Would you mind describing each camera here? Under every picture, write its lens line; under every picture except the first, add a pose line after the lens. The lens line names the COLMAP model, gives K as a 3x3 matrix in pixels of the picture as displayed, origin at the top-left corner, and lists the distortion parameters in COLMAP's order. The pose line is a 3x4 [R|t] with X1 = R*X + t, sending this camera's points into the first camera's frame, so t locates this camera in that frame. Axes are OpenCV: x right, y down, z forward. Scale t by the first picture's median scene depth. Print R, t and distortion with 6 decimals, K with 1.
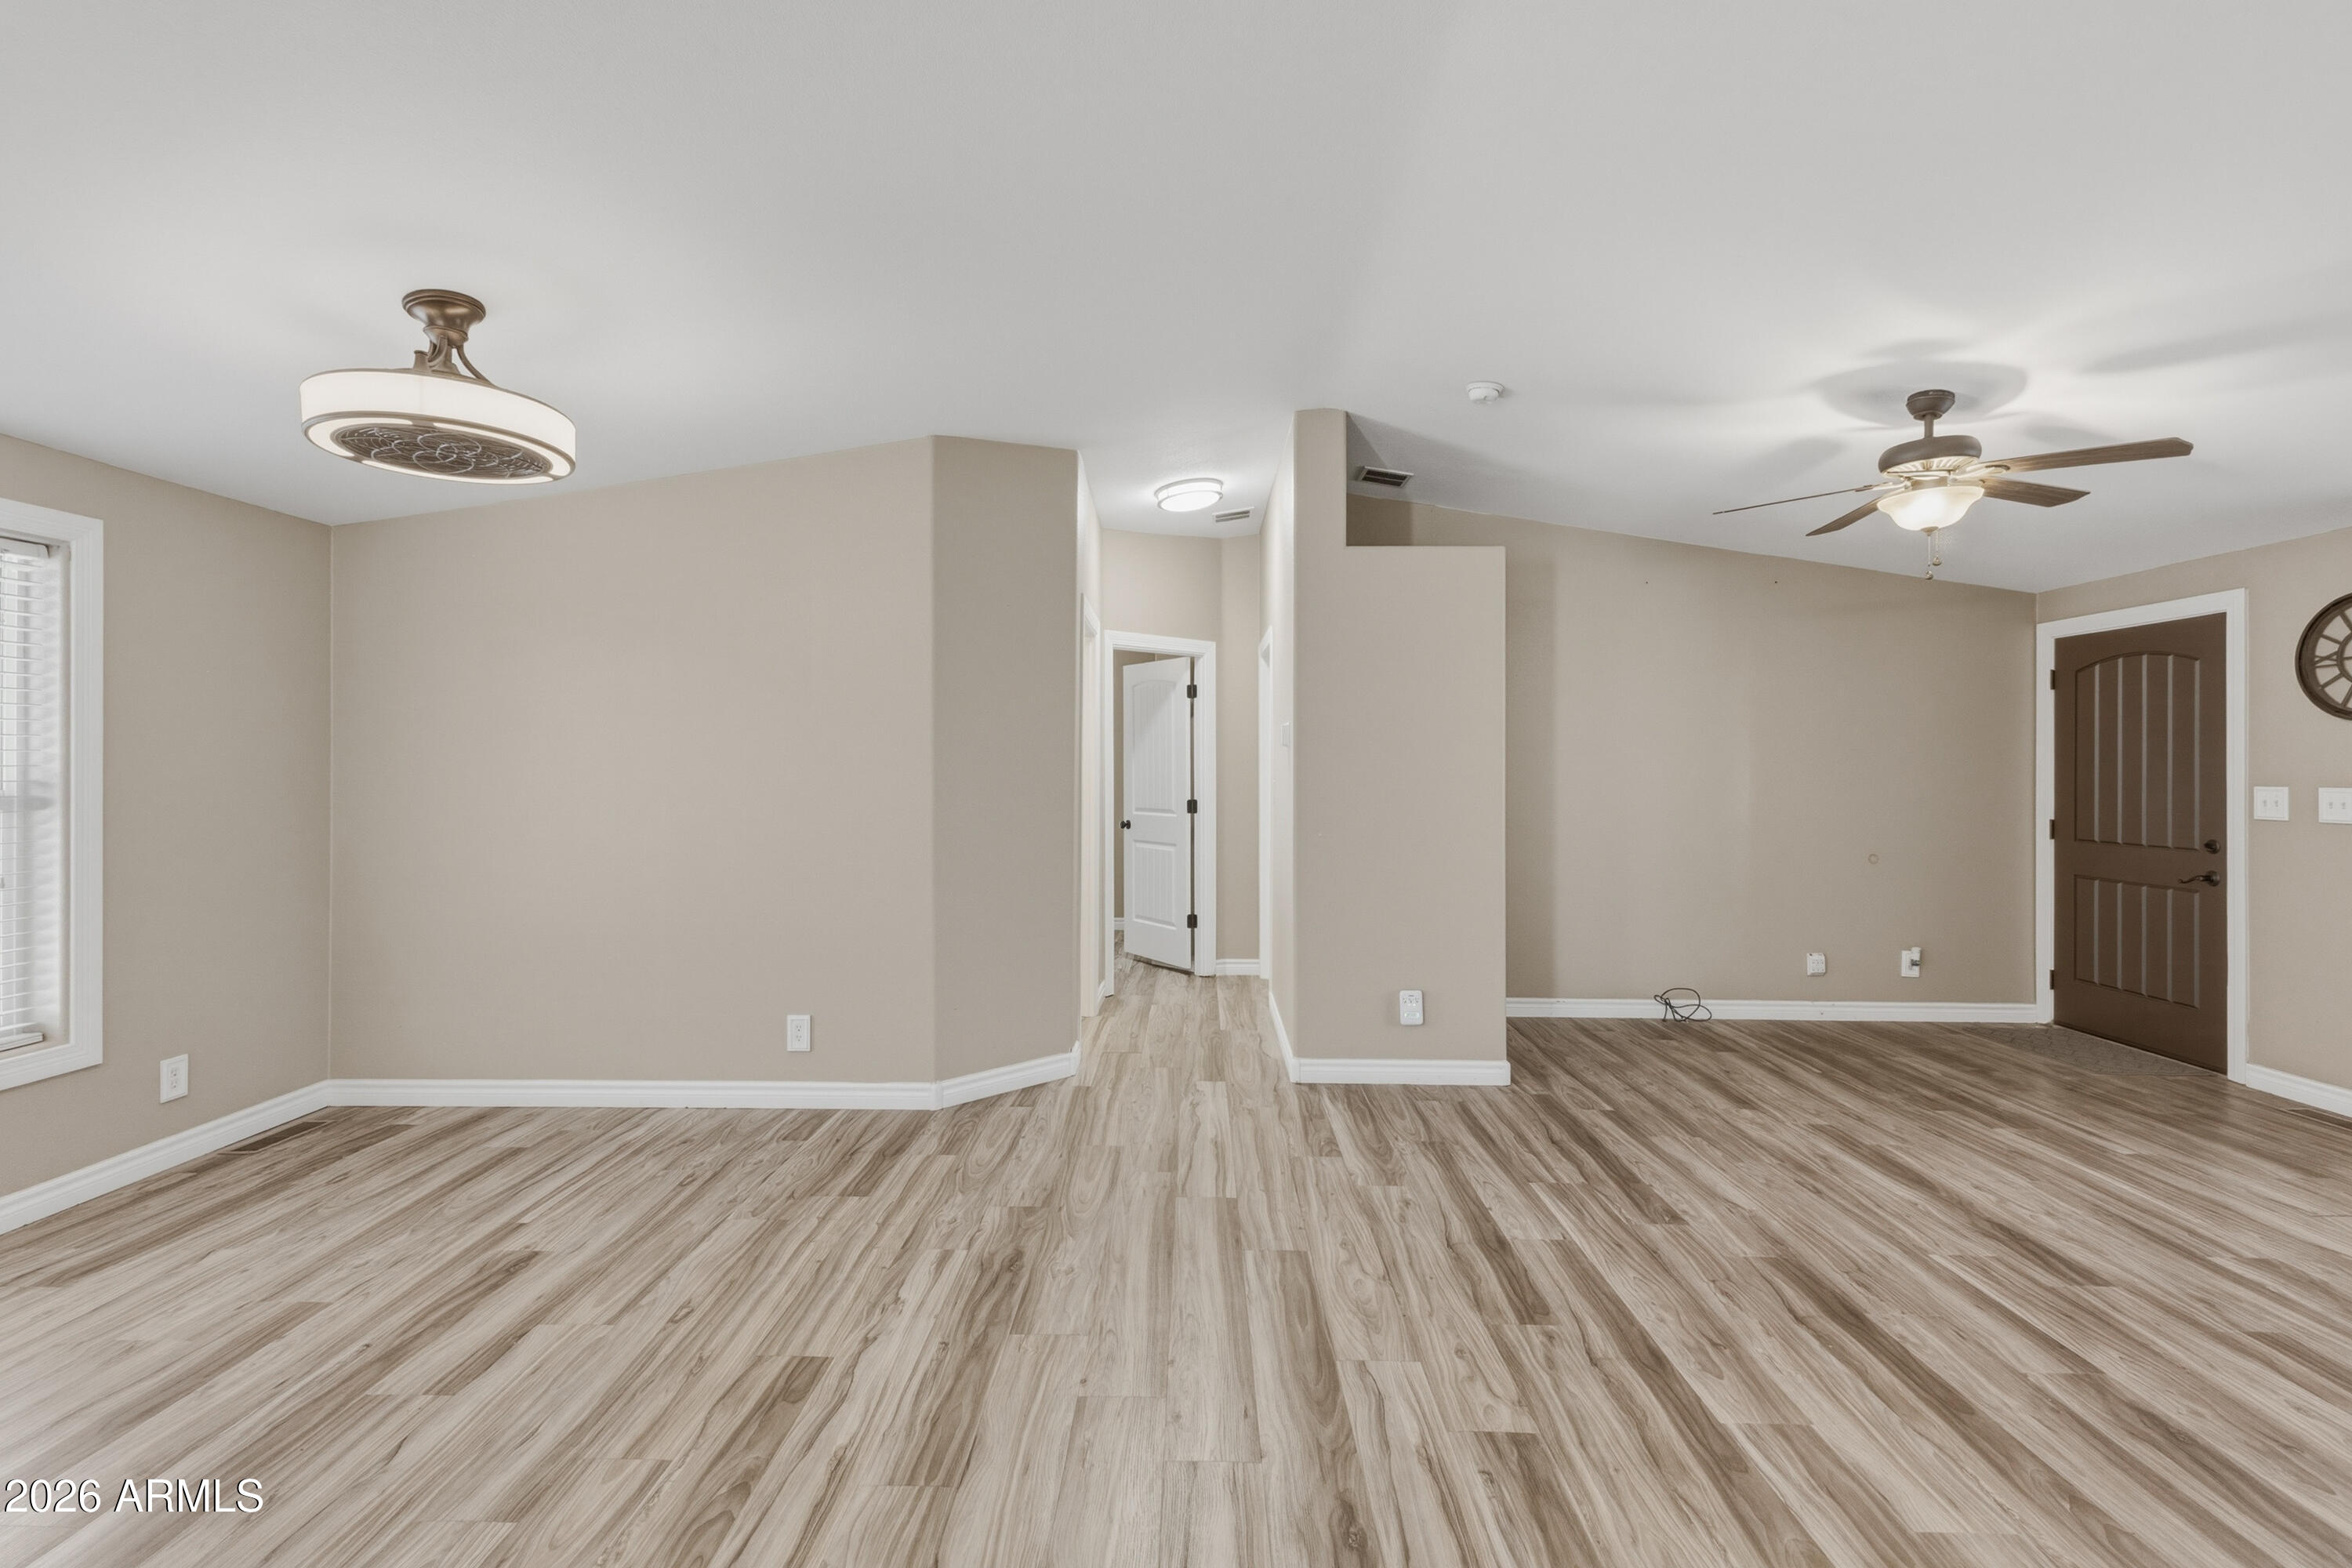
lens RADIAL K [[1036.7, 0, 1171.5], [0, 1036.7, 759.6], [0, 0, 1]] dist [0.009259, -0.000851]
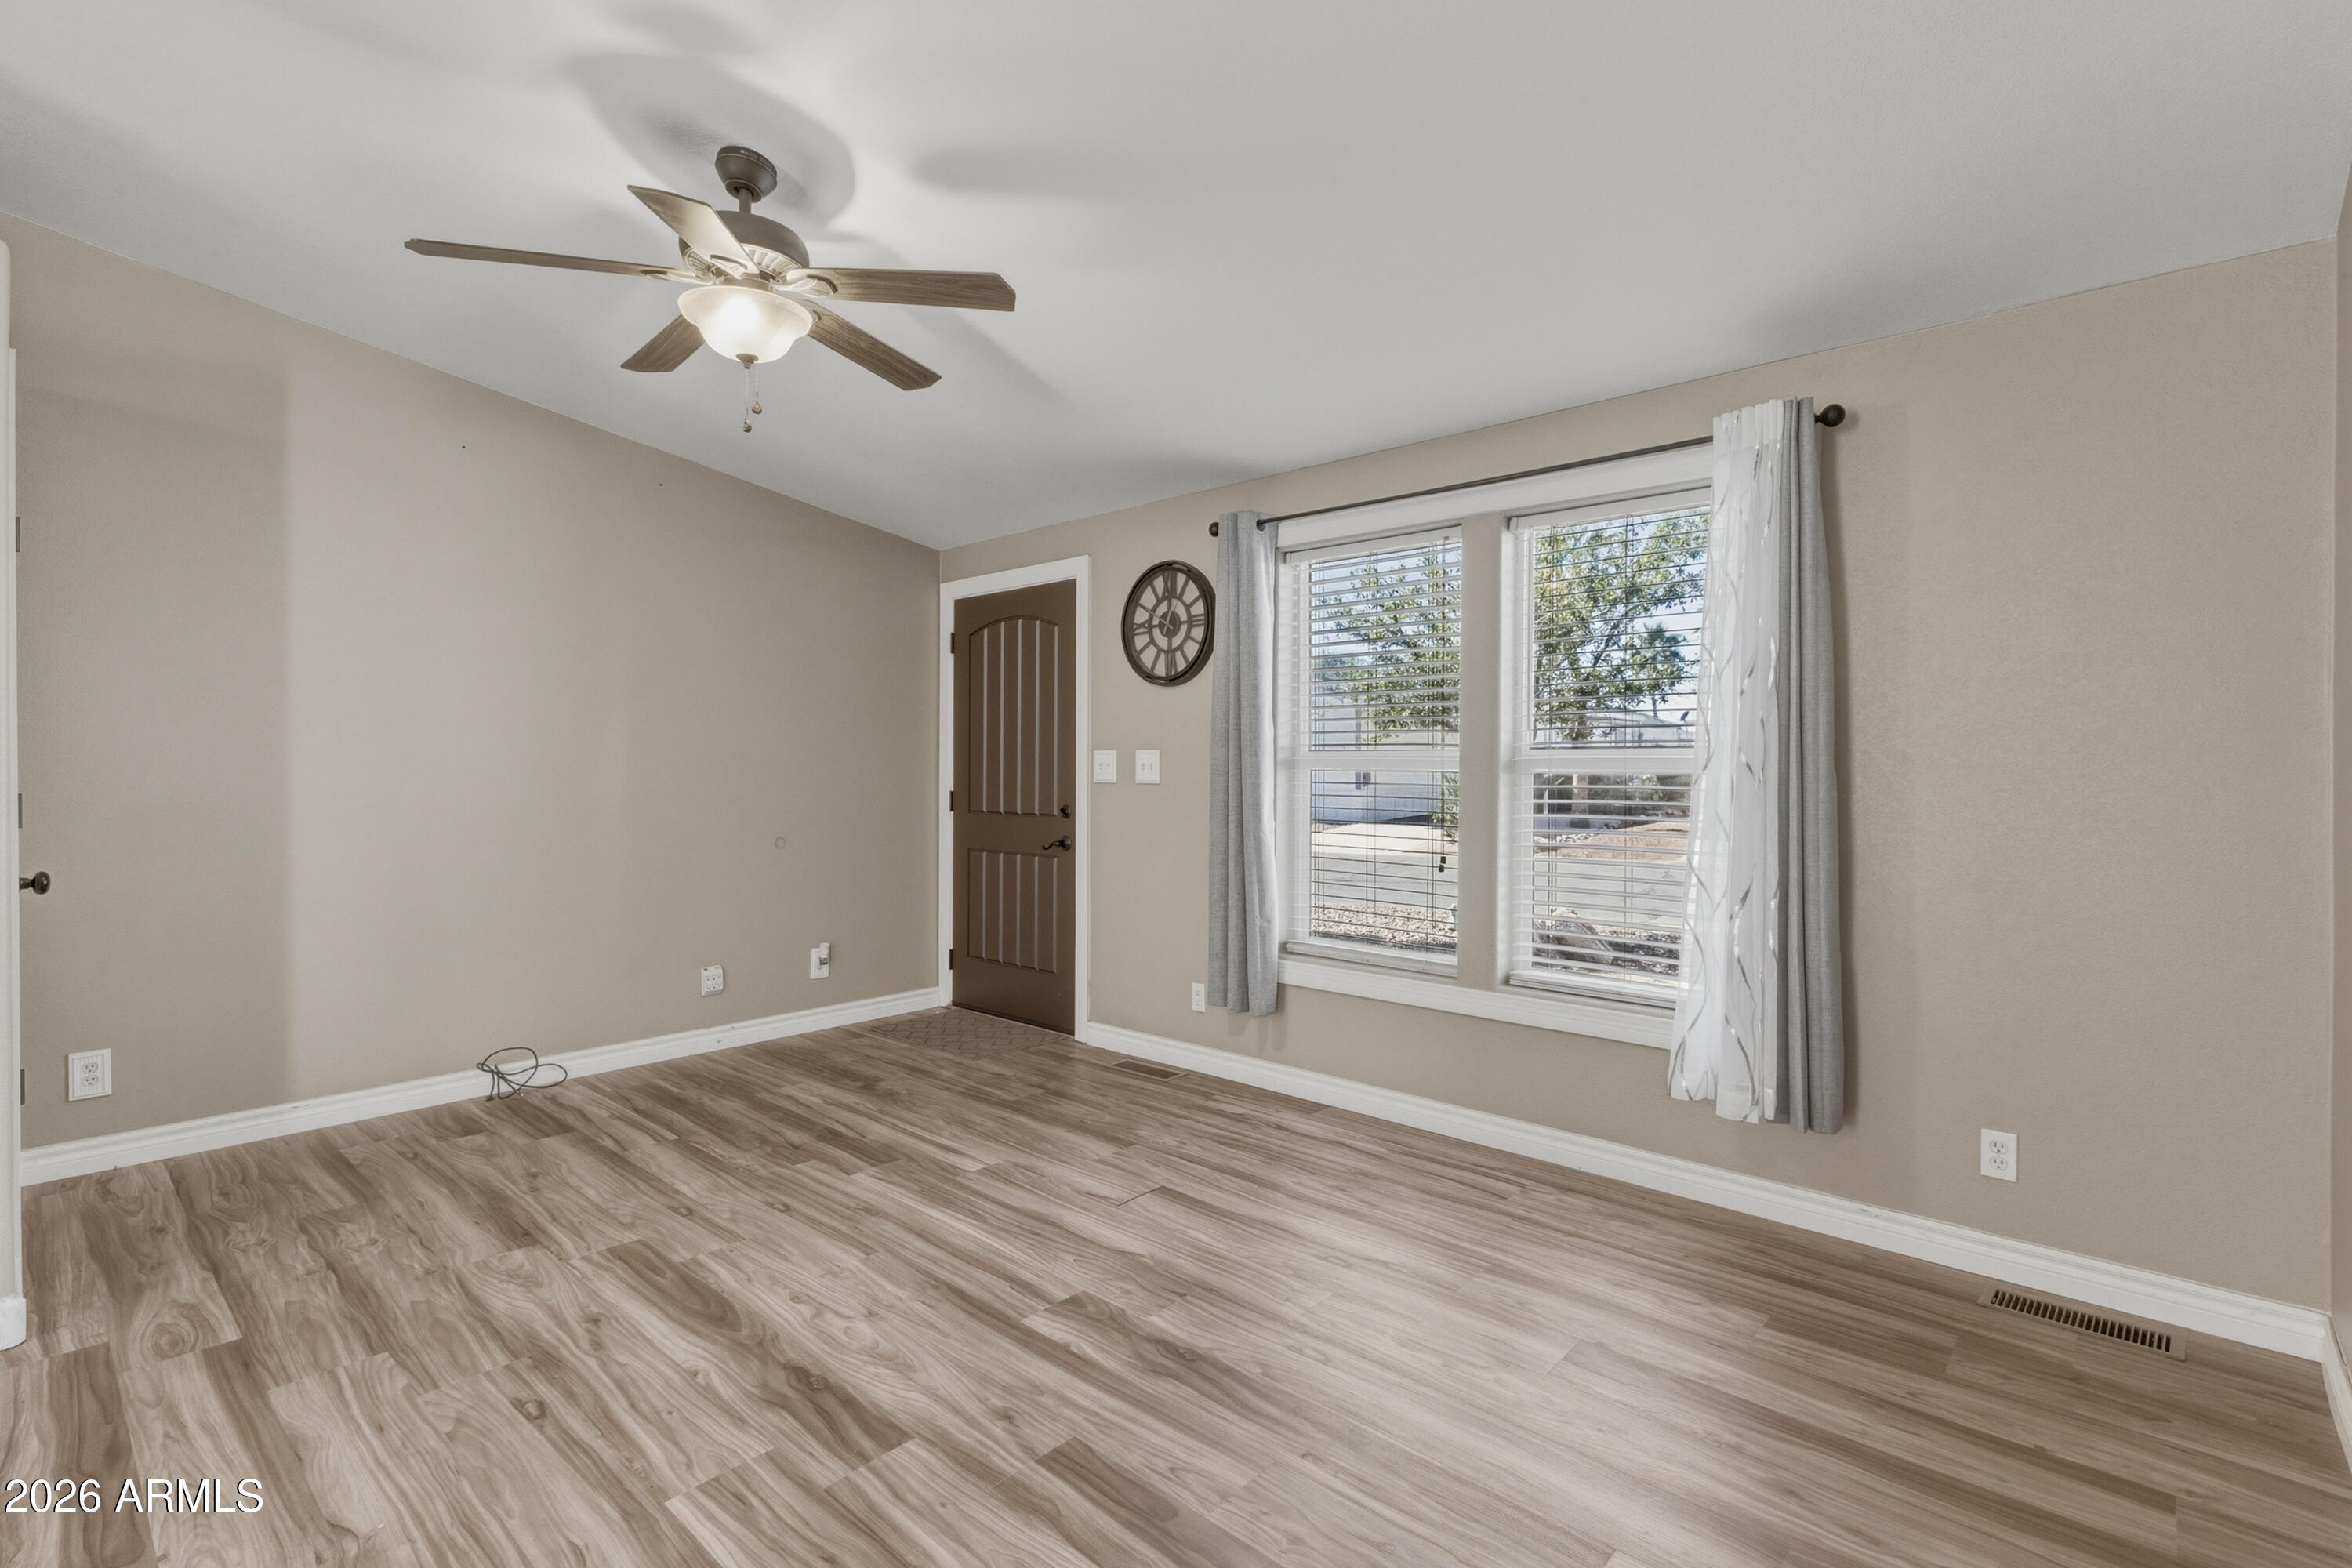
lens RADIAL K [[1077.9, 0, 1184.3], [0, 1077.9, 766.8], [0, 0, 1]] dist [0.000909, -0.000038]
pose [[0.652855, -0.002756, 0.757478, 0.342575], [-0.005503, 0.999950, 0.008381, 0.037456], [-0.757463, -0.009640, 0.652807, 0.286402]]
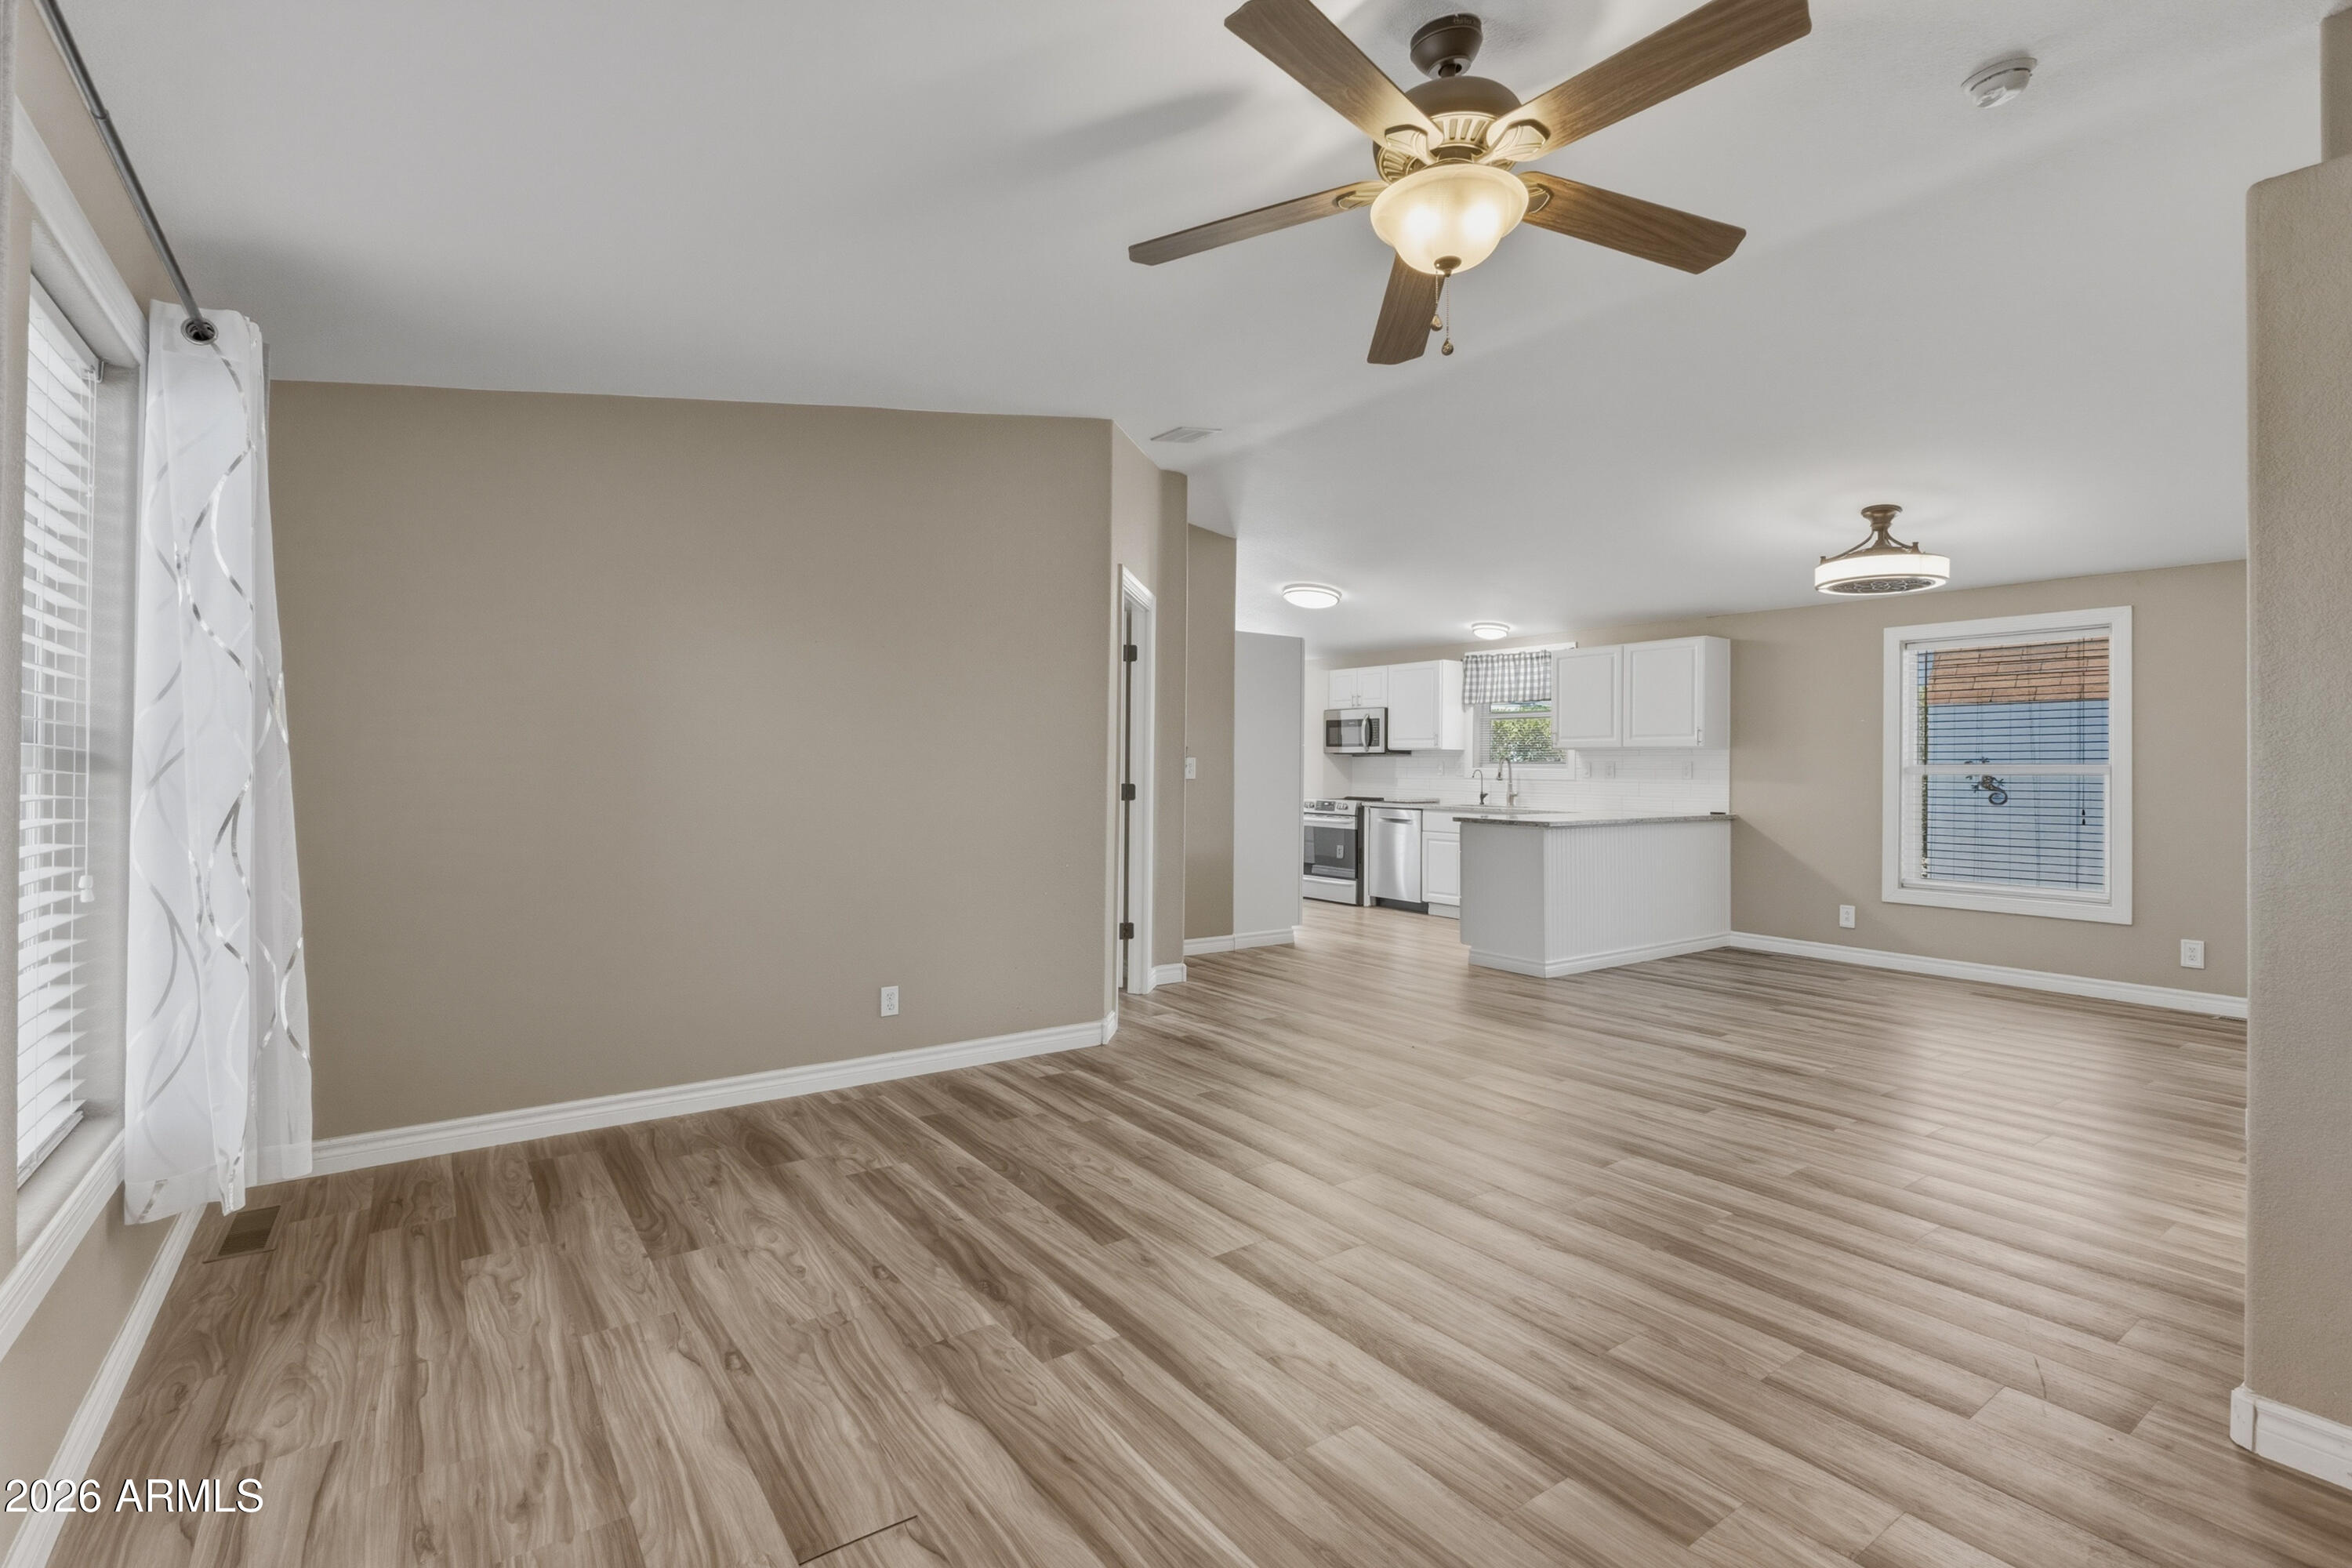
lens RADIAL K [[1082.6, 0, 1173.1], [0, 1082.6, 762.5], [0, 0, 1]] dist [-0.003935, -0.000456]
pose [[-0.802189, -0.009782, -0.596989, 1.086133], [-0.006584, 0.999950, -0.007538, 0.042818], [0.597033, -0.002116, -0.802214, 1.258499]]
